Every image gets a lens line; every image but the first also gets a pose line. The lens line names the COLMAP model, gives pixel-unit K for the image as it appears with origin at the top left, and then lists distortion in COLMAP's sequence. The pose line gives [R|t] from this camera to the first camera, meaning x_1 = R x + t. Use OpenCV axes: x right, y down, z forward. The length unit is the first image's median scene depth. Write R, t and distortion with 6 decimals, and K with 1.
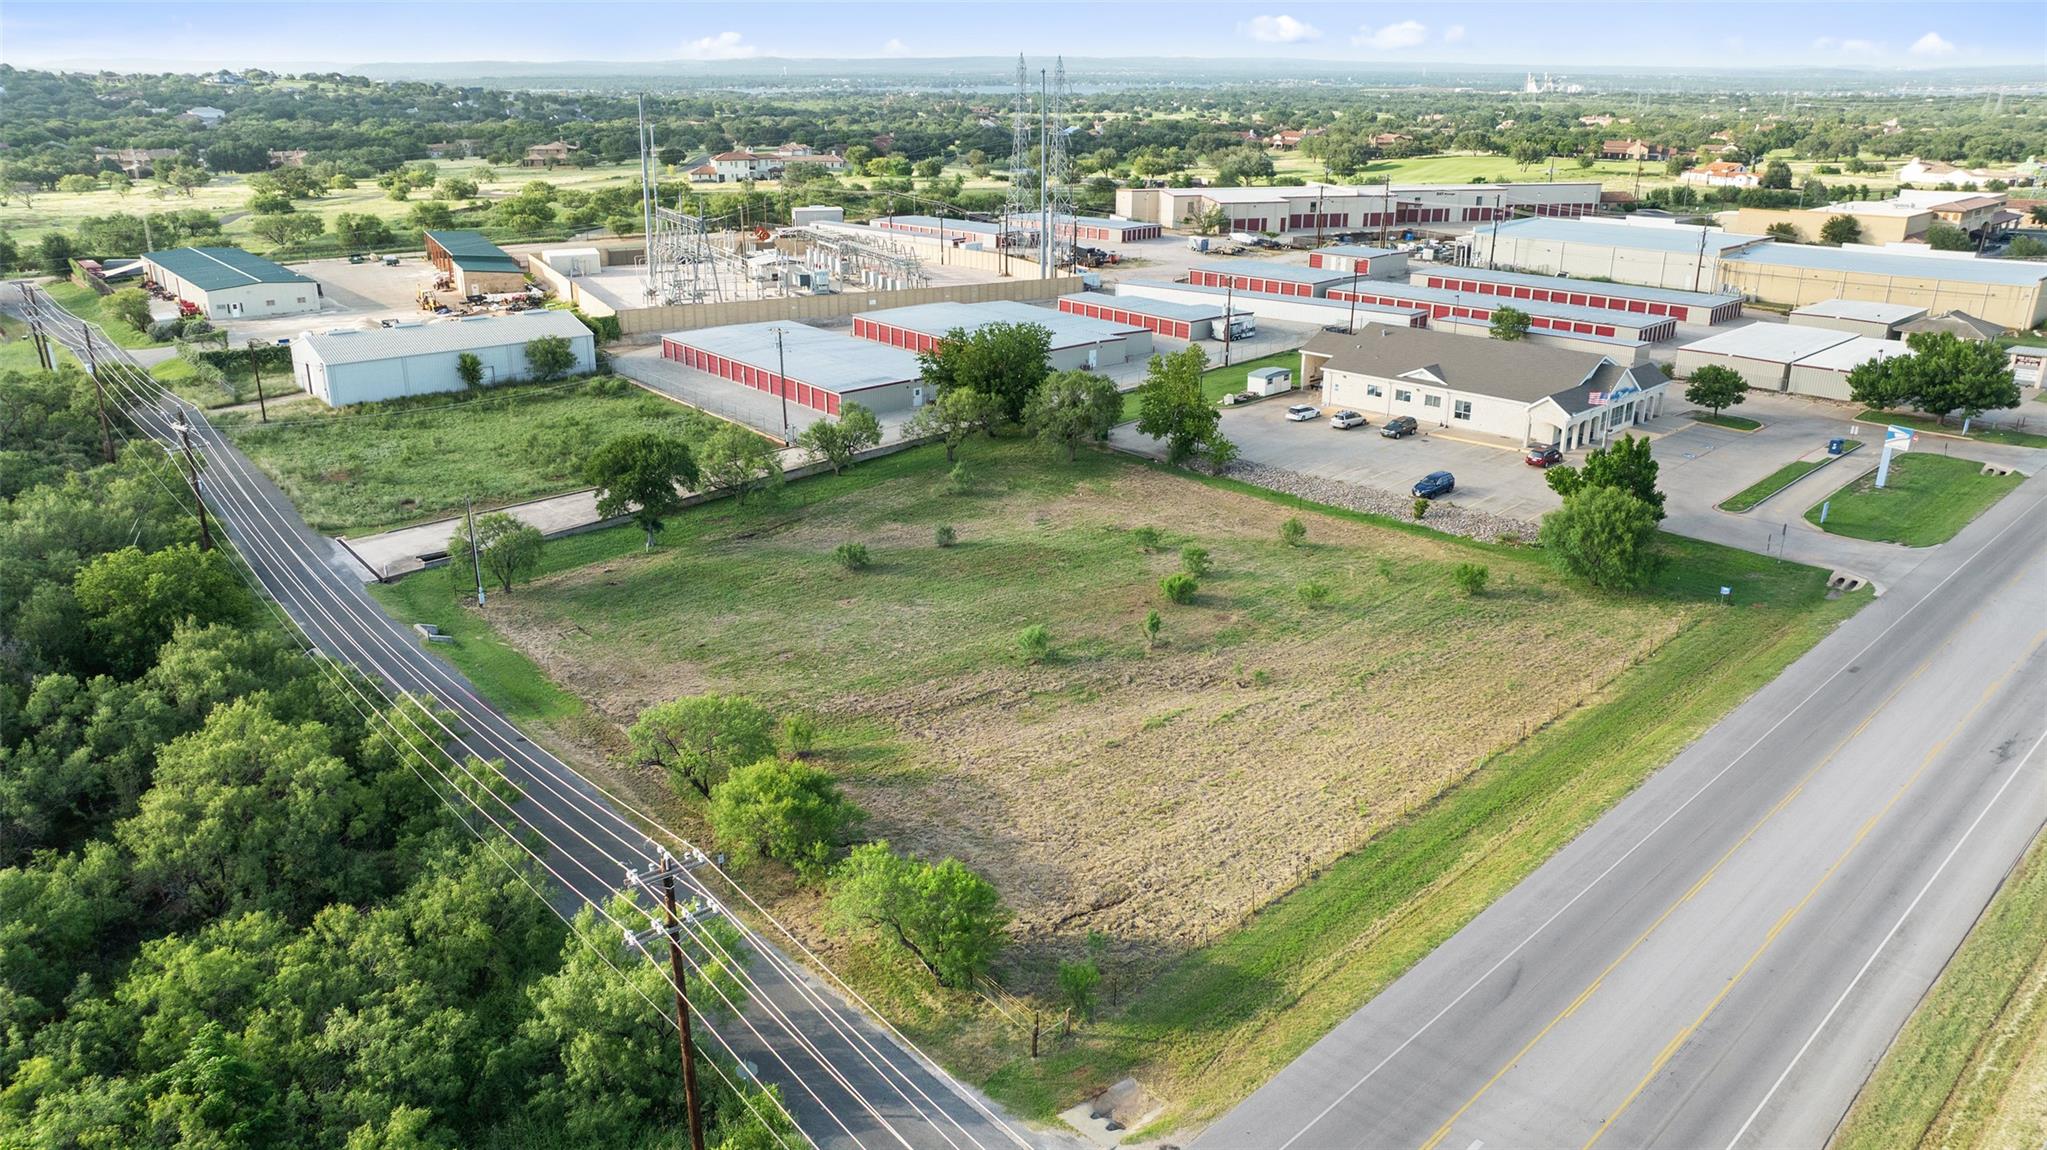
lens RADIAL K [[1441.6, 0, 1021.2], [0, 1441.6, 576.2], [0, 0, 1]] dist [-0.025113, 0.019037]
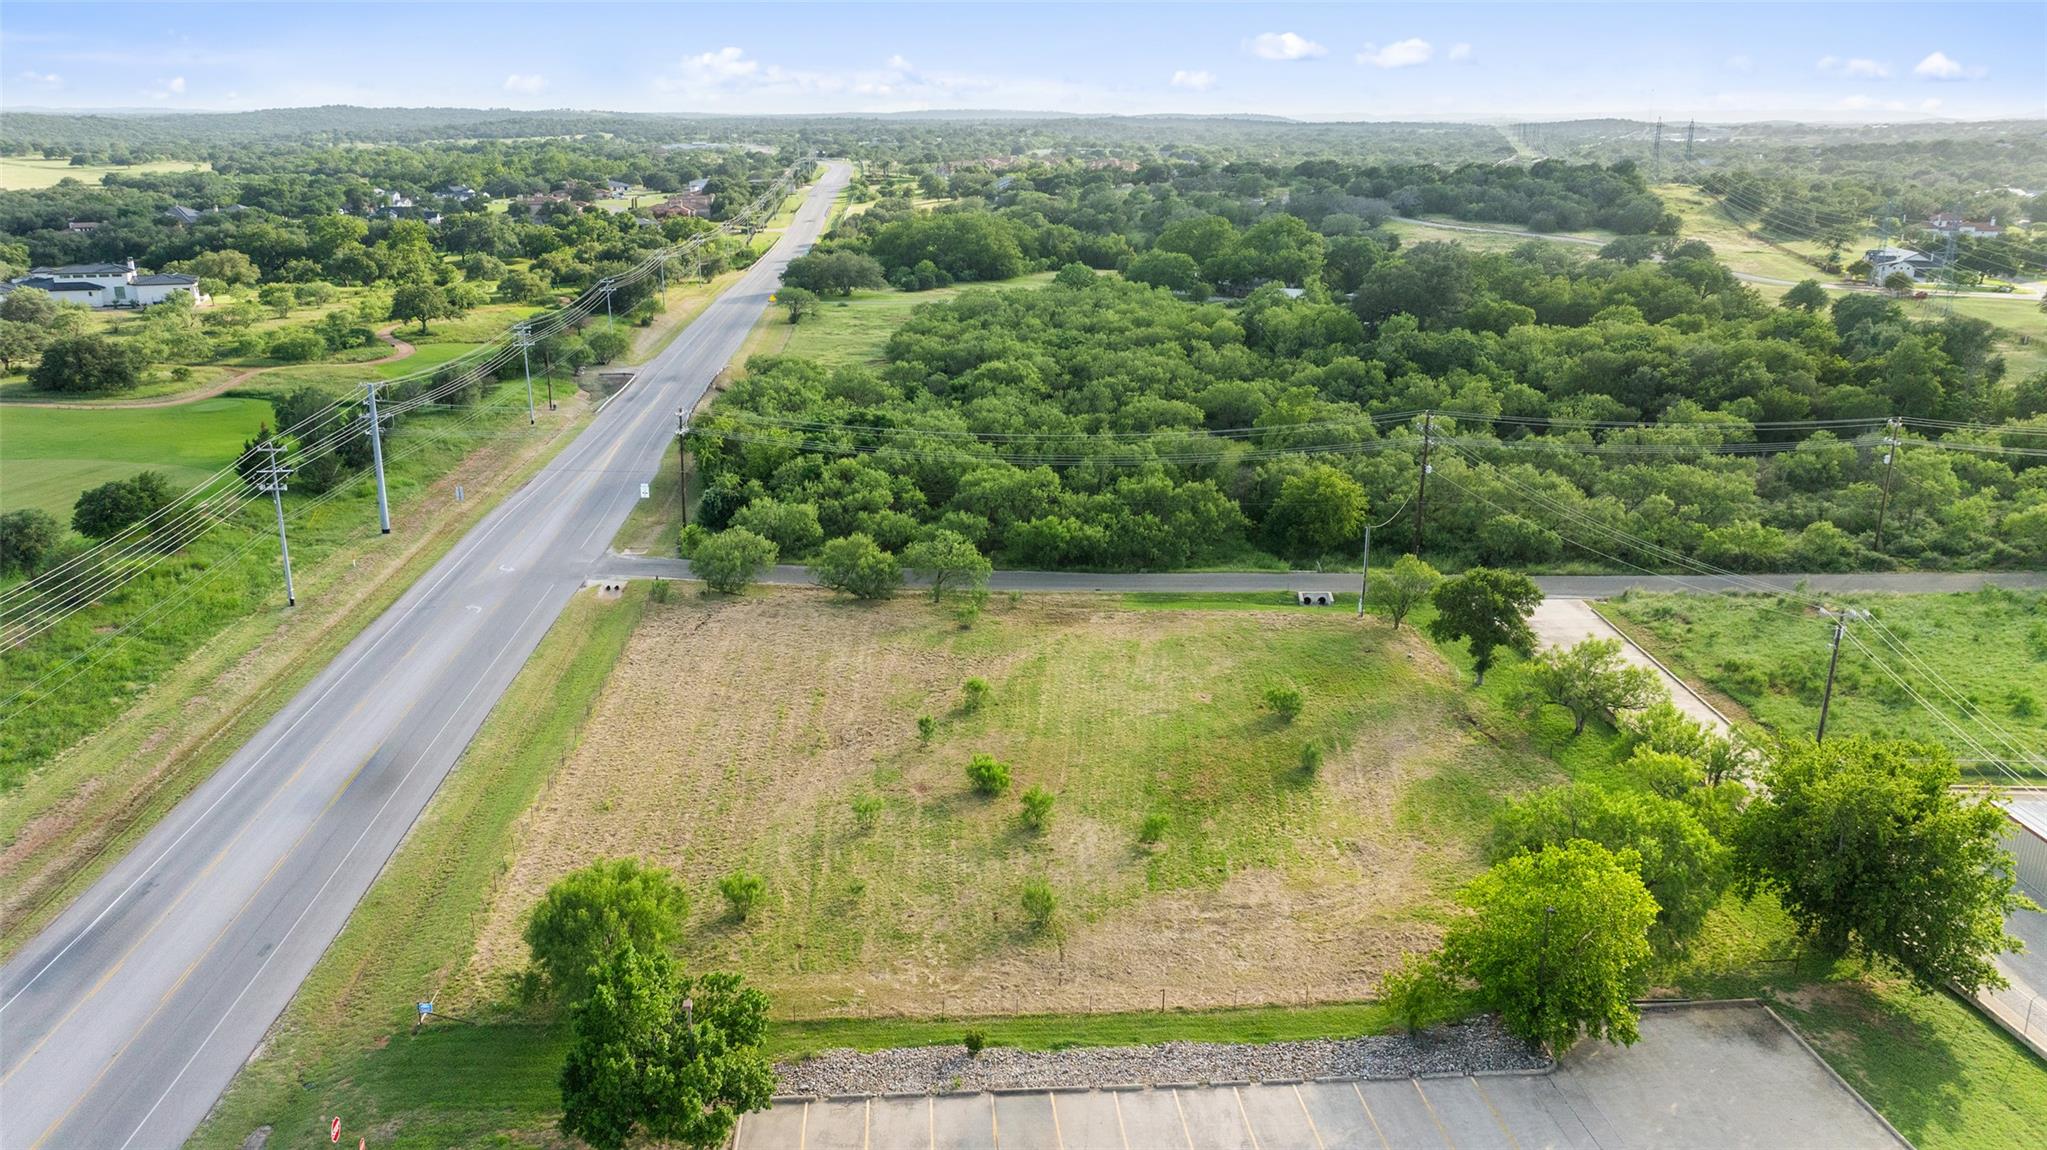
lens RADIAL K [[1441.6, 0, 997.3], [0, 1441.6, 592.9], [0, 0, 1]] dist [-0.025113, 0.019037]
pose [[-0.661391, 0.231096, -0.713553, 0.615750], [-0.246841, 0.831289, 0.498024, -0.459043], [0.708260, 0.505522, -0.492763, 1.171014]]
